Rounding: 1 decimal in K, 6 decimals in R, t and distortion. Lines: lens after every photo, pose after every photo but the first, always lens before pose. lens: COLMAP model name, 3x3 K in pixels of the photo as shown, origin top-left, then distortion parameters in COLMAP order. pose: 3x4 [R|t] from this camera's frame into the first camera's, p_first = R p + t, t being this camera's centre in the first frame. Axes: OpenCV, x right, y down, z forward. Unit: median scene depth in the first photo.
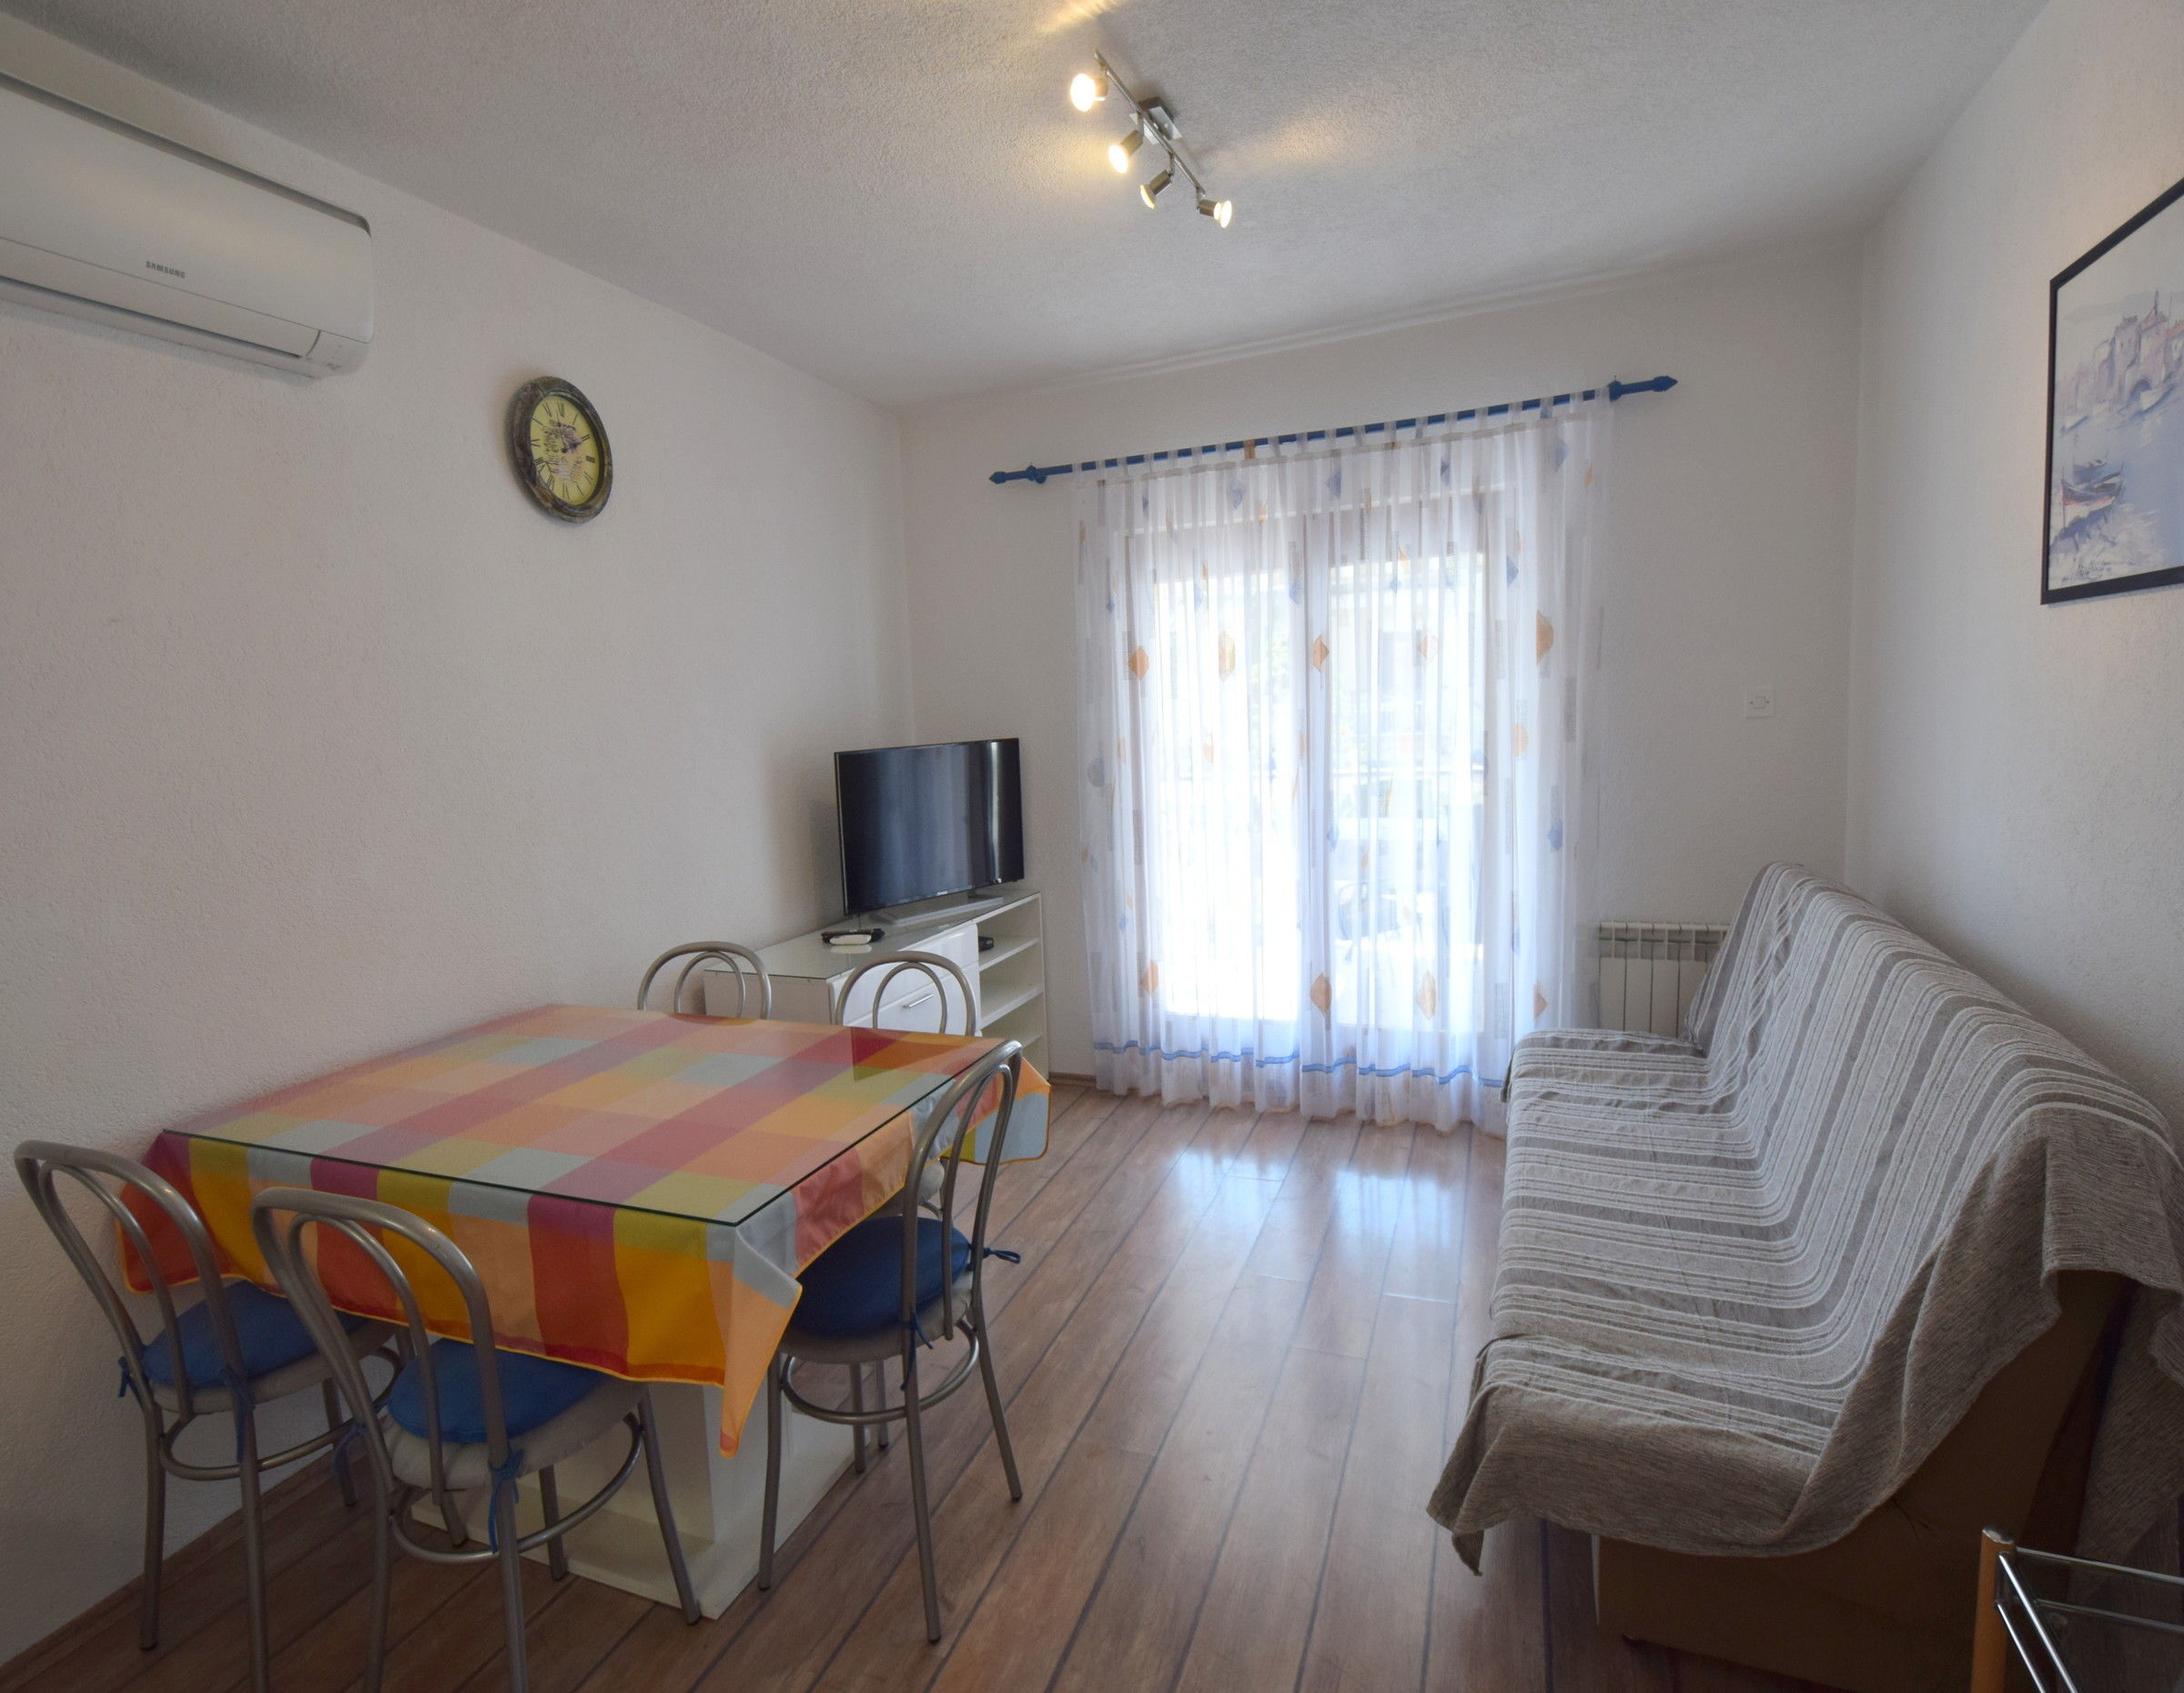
lens RADIAL K [[1079.8, 0, 1138.5], [0, 1079.8, 826.6], [0, 0, 1]] dist [-0.001394, -0.001529]
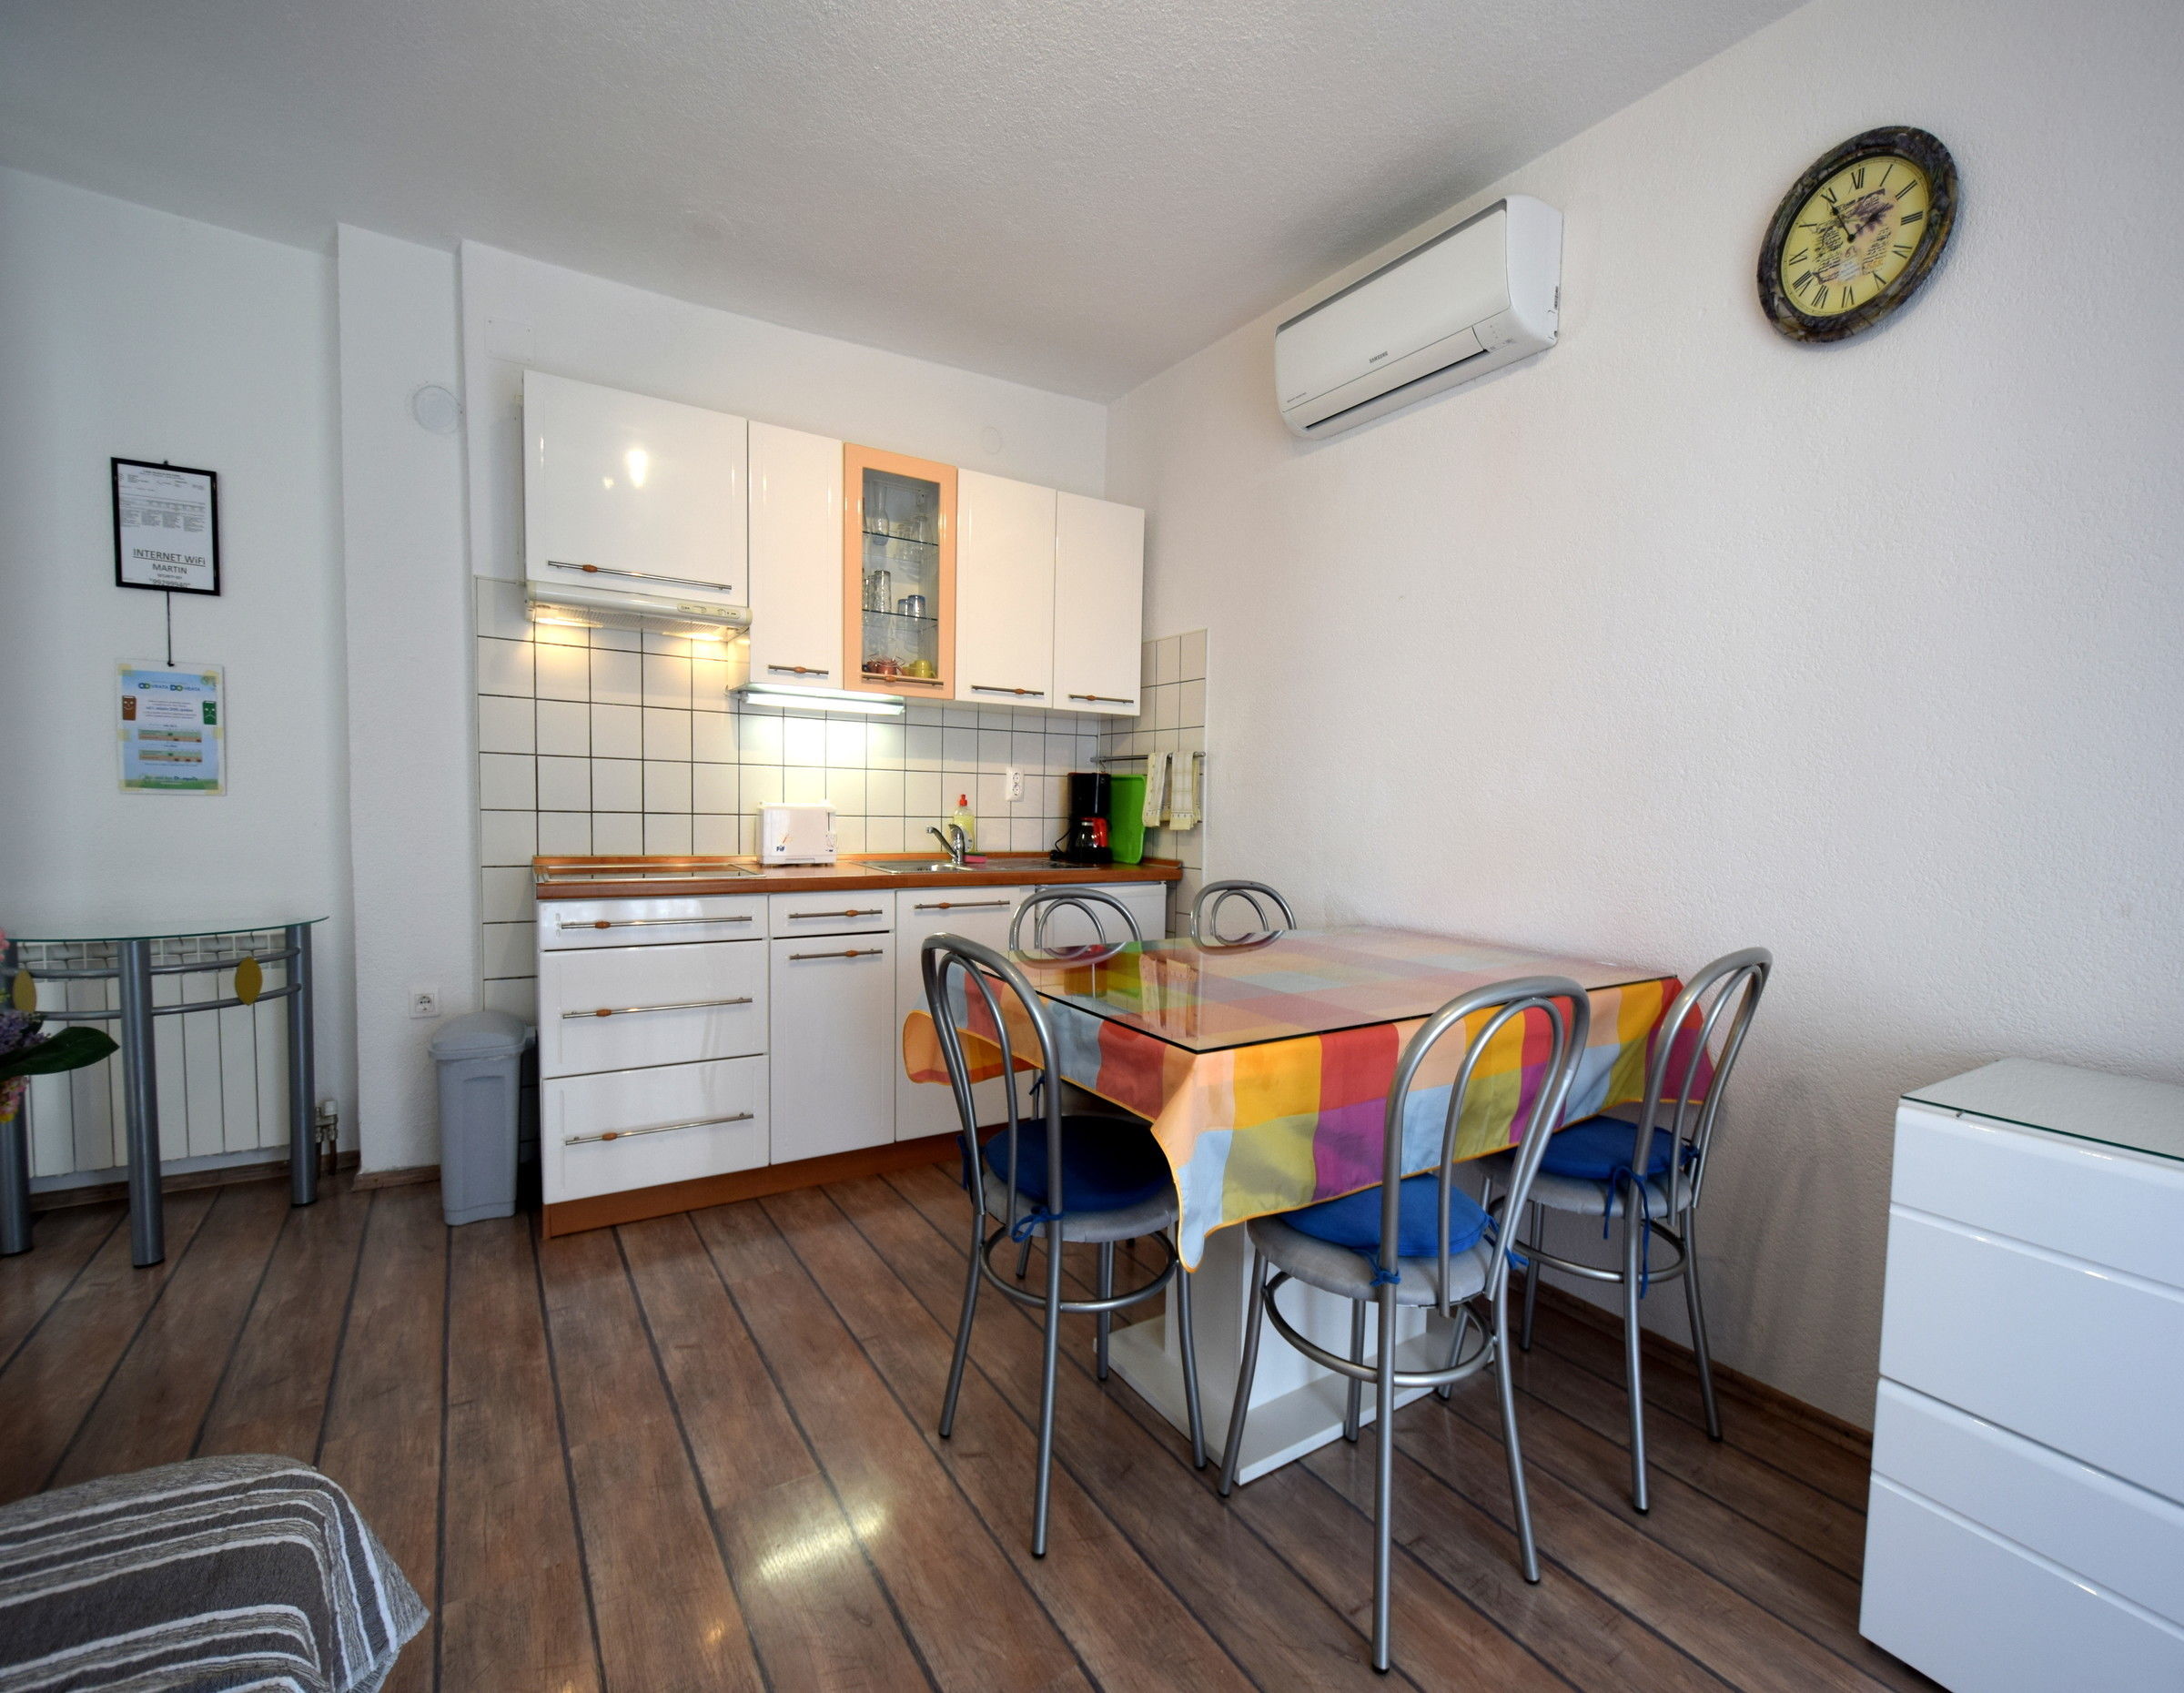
lens RADIAL K [[954.0, 0, 1086.5], [0, 954.0, 855.2], [0, 0, 1]] dist [0.004270, -0.003420]
pose [[-0.610962, 0.069959, -0.788563, 0.235519], [-0.091915, 0.983083, 0.158430, -0.001060], [0.786306, 0.169276, -0.594196, 0.816510]]
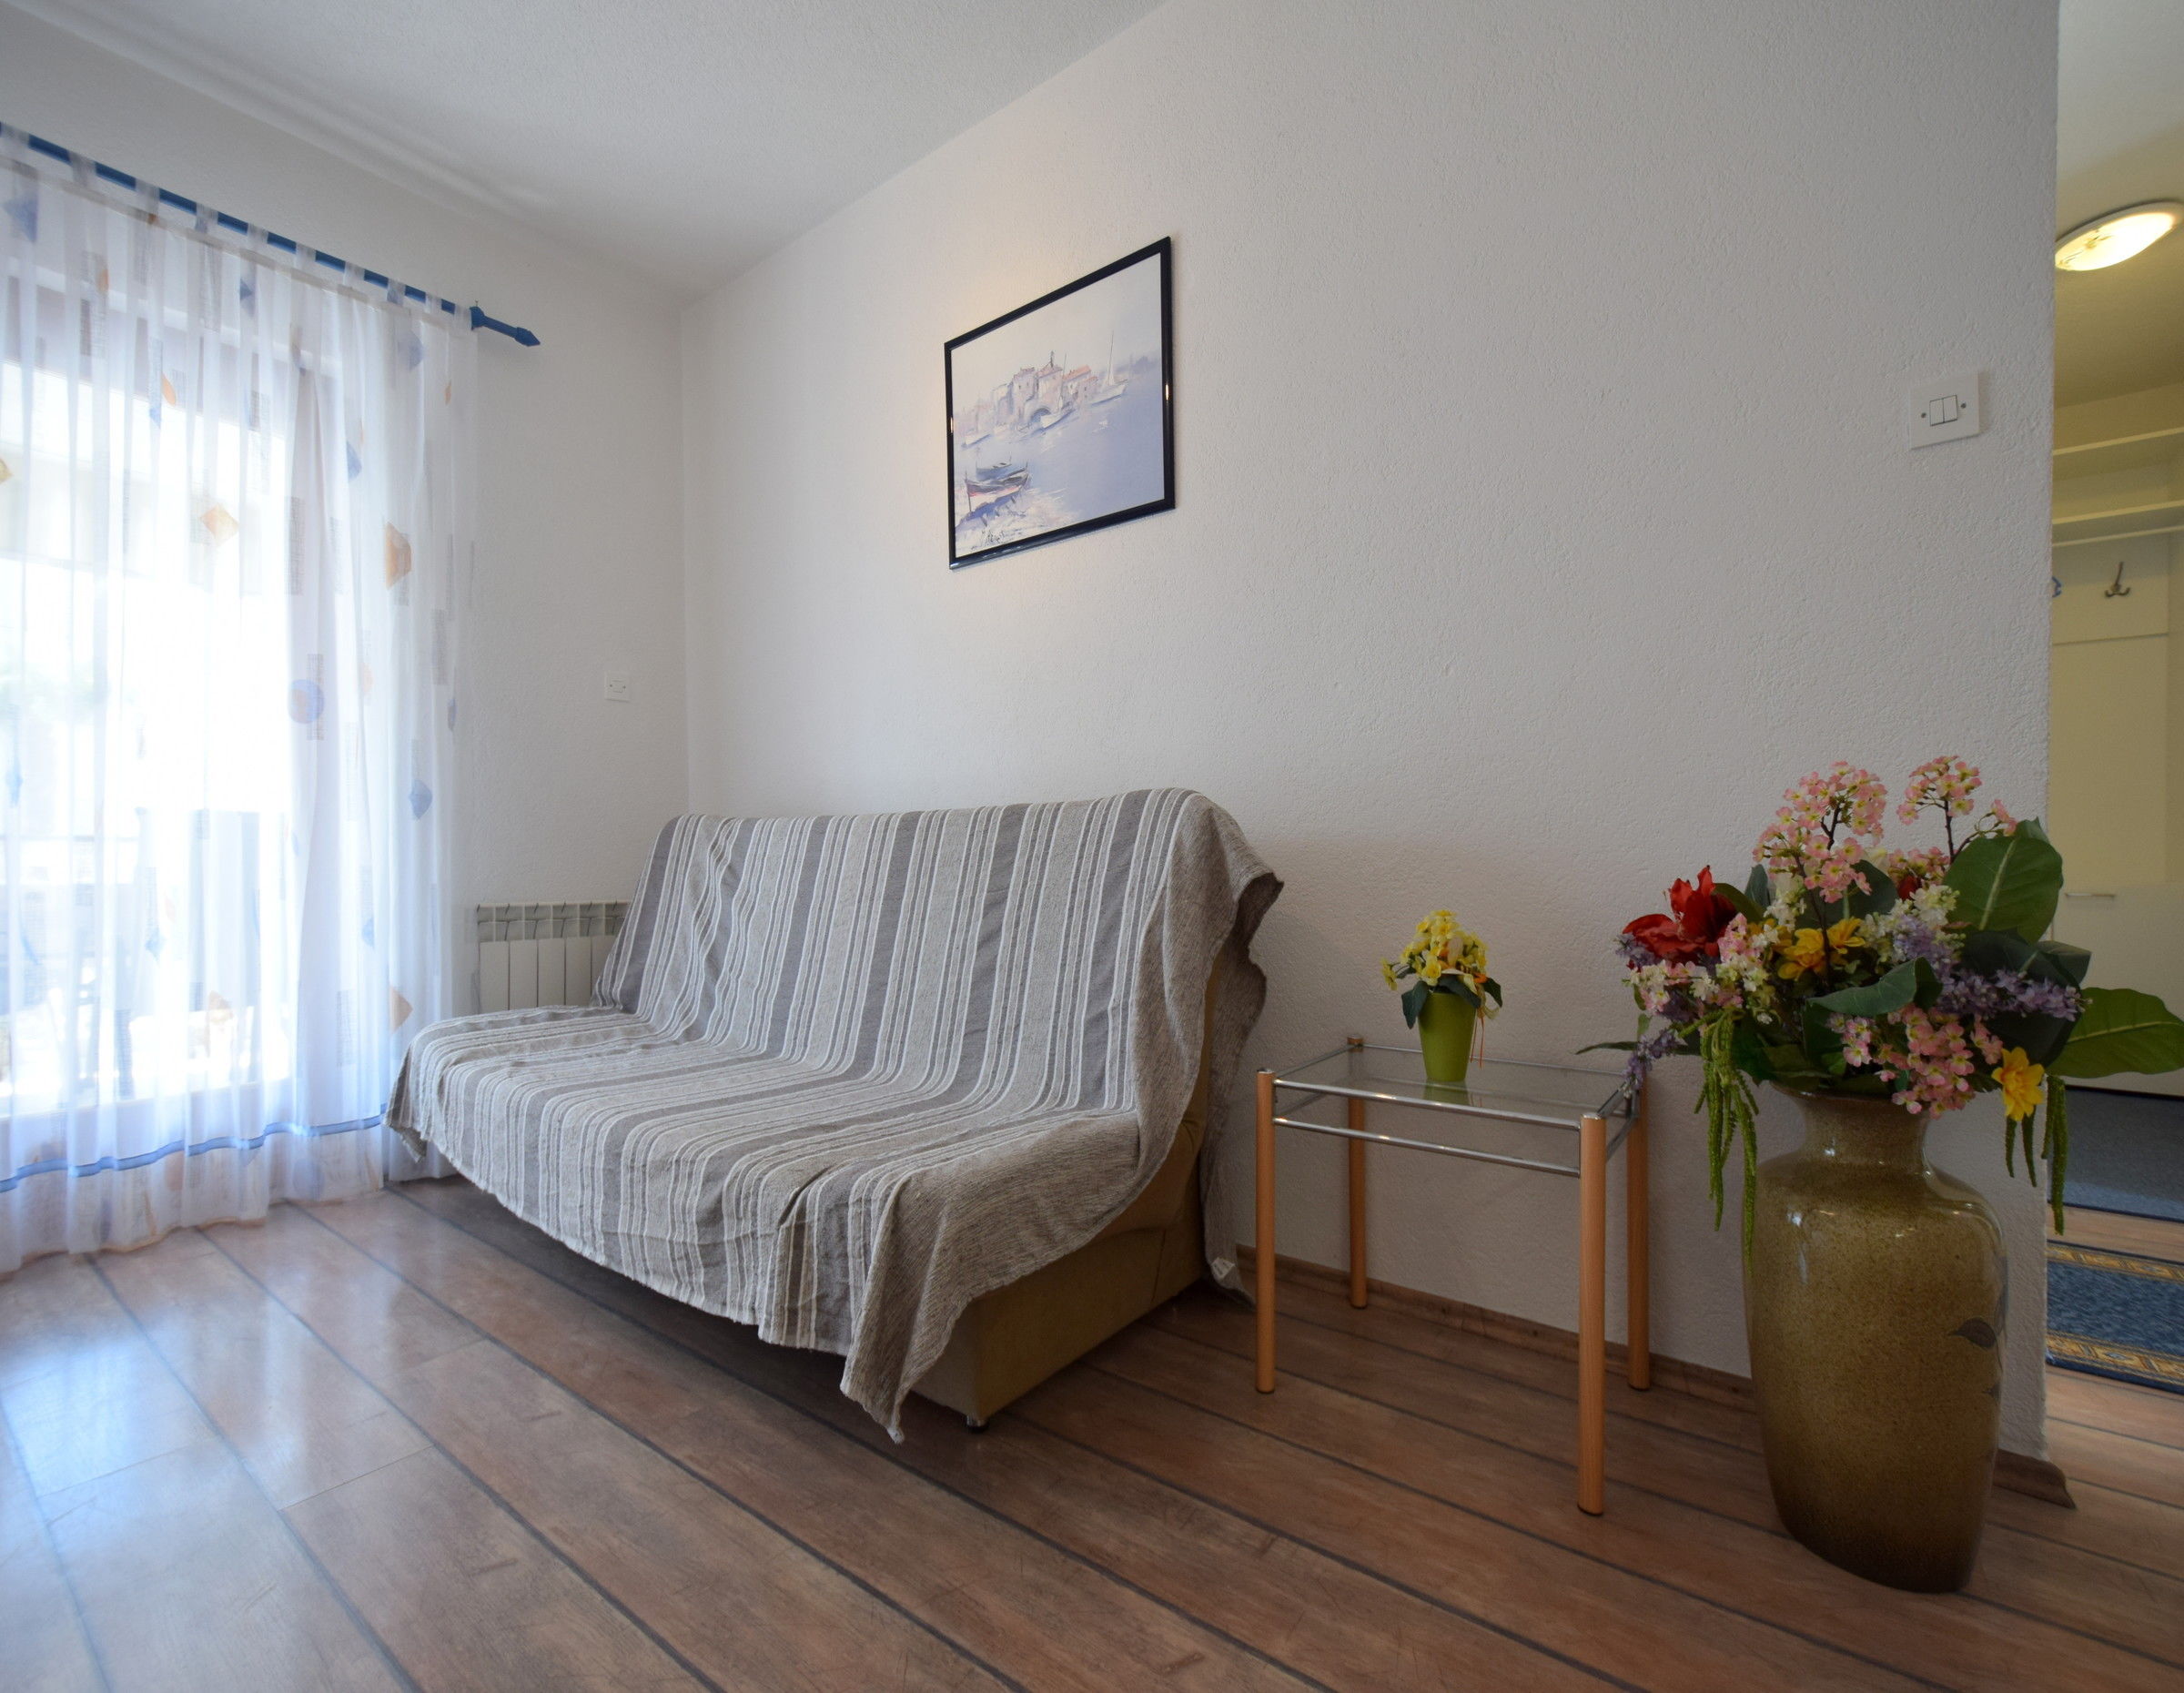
lens RADIAL K [[946.8, 0, 1104.5], [0, 946.8, 873.3], [0, 0, 1]] dist [0.009421, -0.006382]
pose [[0.287932, 0.031639, 0.957128, -0.161828], [0.107222, 0.992105, -0.065051, 0.173449], [-0.951629, 0.121355, 0.282267, 0.308976]]
